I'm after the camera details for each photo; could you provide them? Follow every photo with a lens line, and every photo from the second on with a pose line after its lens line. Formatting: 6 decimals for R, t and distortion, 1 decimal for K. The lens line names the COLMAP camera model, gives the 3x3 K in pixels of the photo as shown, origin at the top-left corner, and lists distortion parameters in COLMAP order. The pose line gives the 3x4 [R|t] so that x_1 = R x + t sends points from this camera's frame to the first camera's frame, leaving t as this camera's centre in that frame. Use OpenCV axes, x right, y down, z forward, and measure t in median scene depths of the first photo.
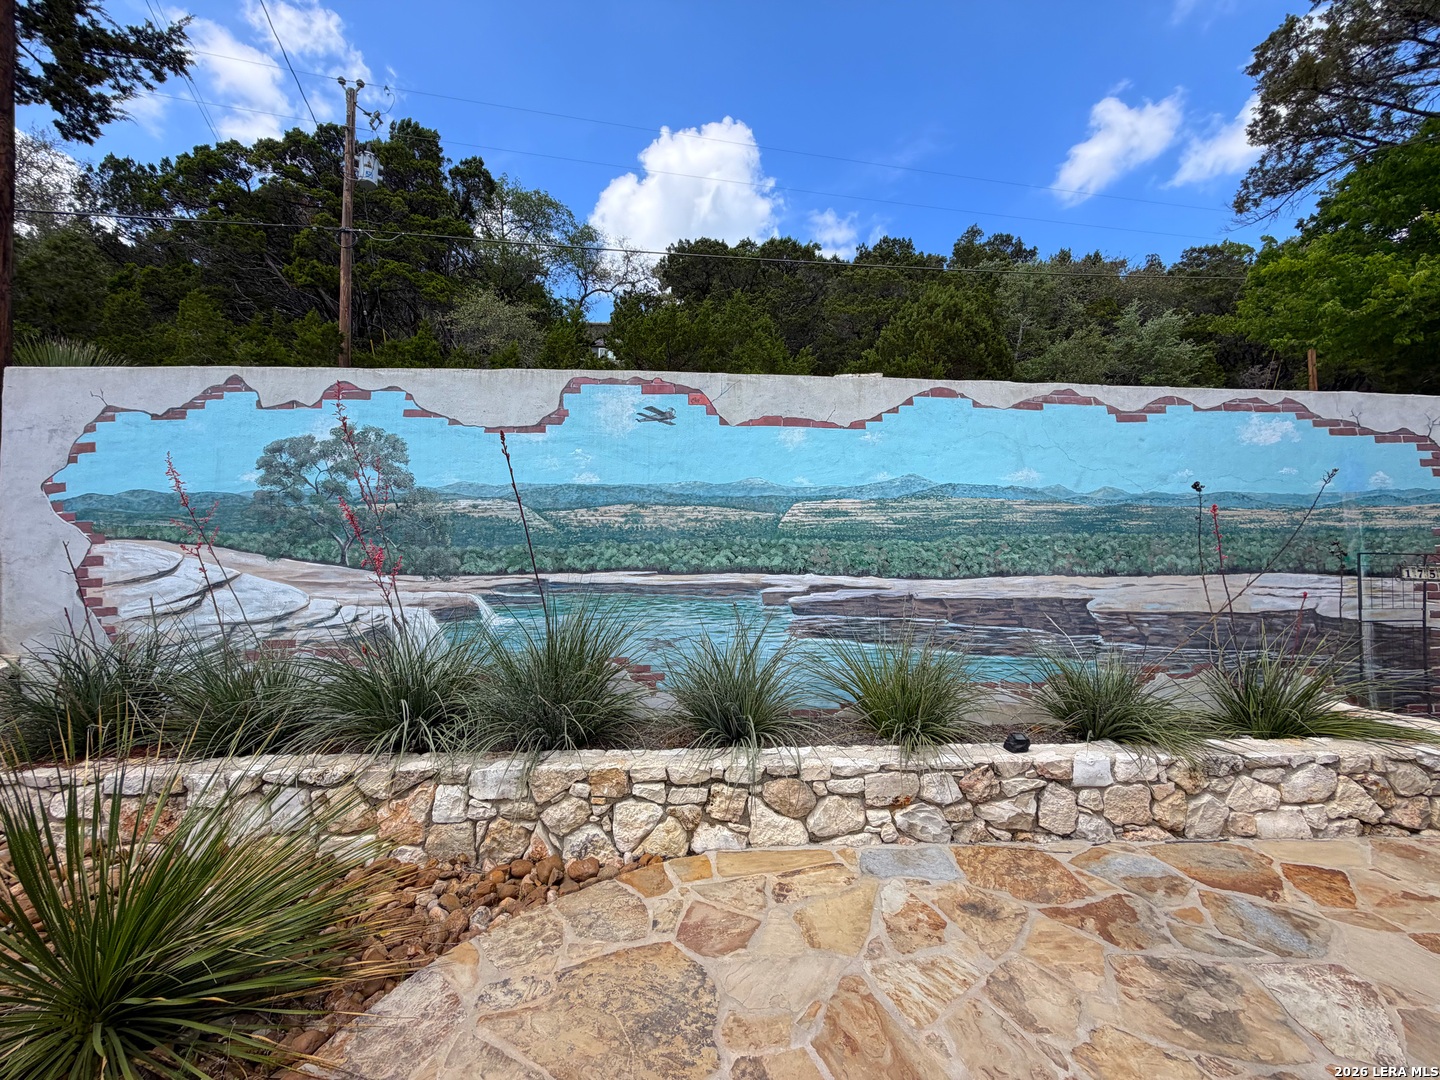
lens RADIAL K [[573.5, 0, 716.3], [0, 573.5, 538.3], [0, 0, 1]] dist [-0.000531, 0.000430]
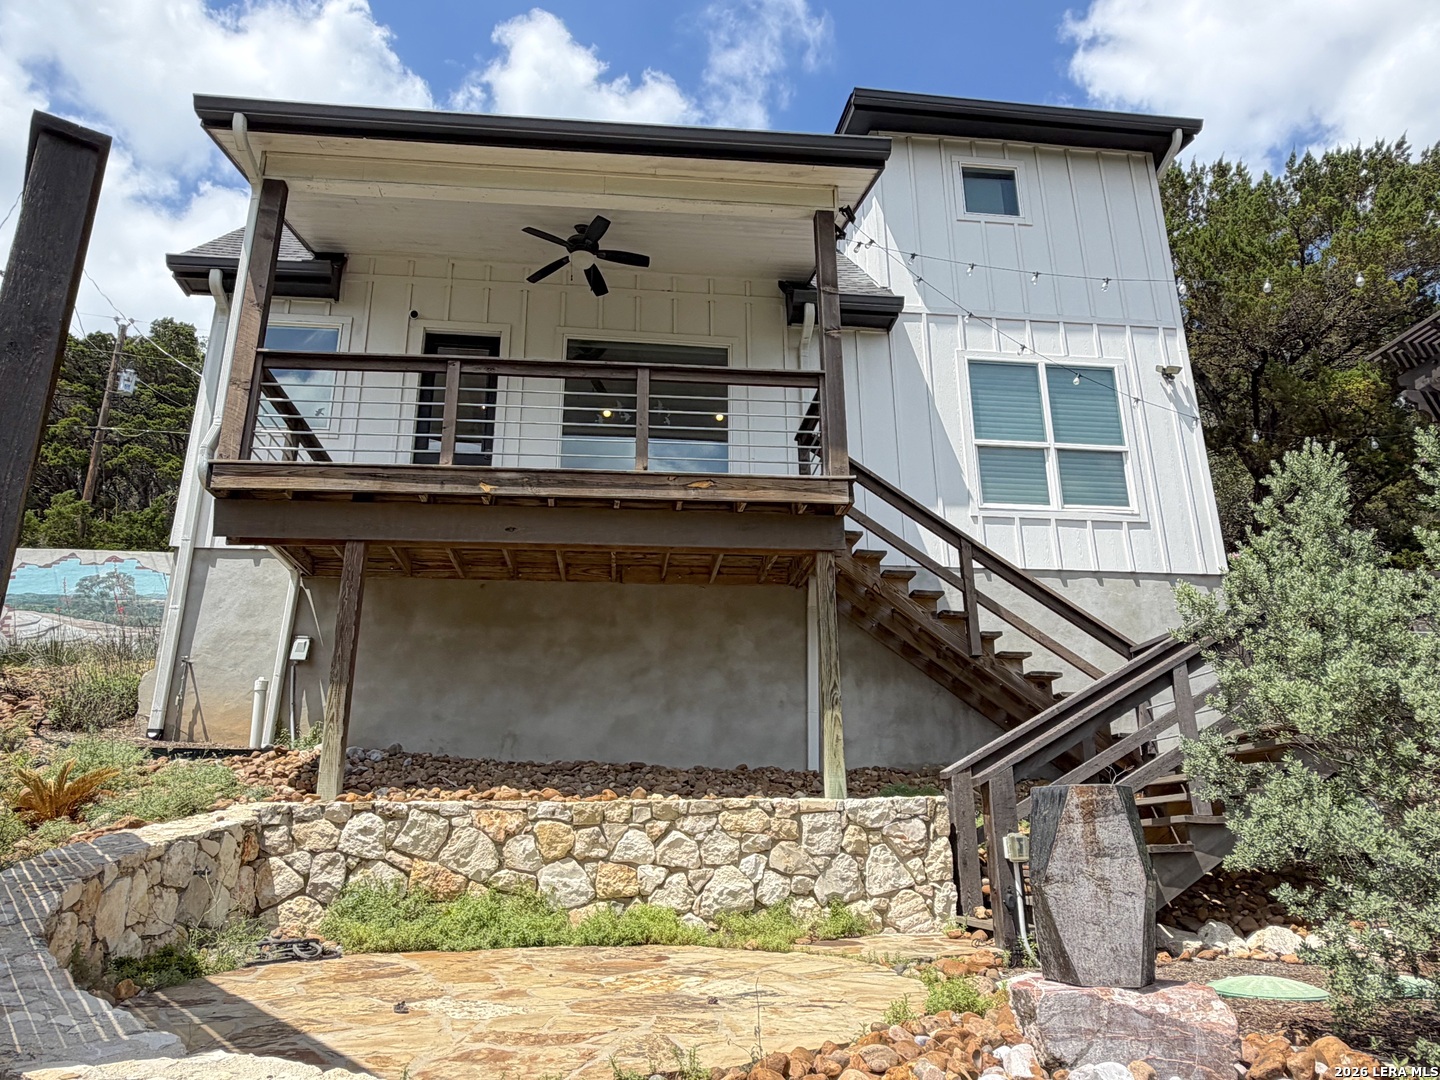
lens RADIAL K [[954.3, 0, 722.8], [0, 954.3, 542.5], [0, 0, 1]] dist [-0.001341, 0.005562]
pose [[0.996215, 0.024707, 0.083339, 1.864042], [-0.002551, 0.966651, -0.256086, 0.825086], [-0.086887, 0.254904, 0.963055, -3.660821]]
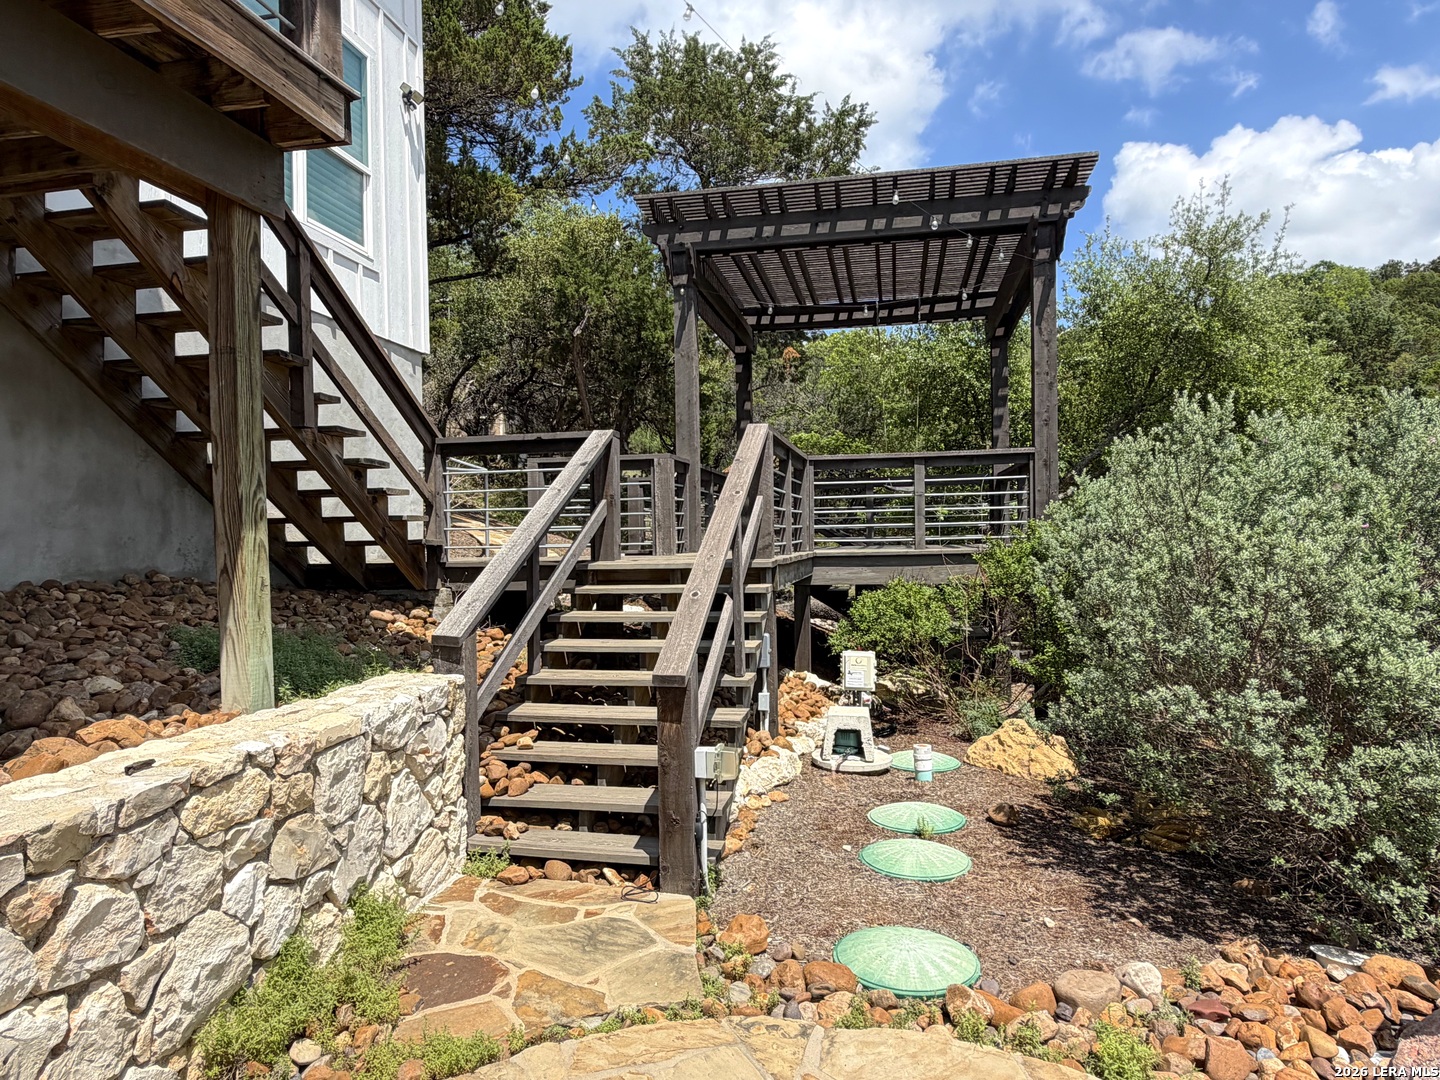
lens RADIAL K [[864.4, 0, 720.0], [0, 864.4, 540.0], [0, 0, 1]] dist [-0.000293, 0.001205]
pose [[0.227434, -0.004734, 0.973782, 1.515801], [-0.043104, 0.998959, 0.014923, 0.652227], [-0.972839, -0.045368, 0.226993, -2.544992]]
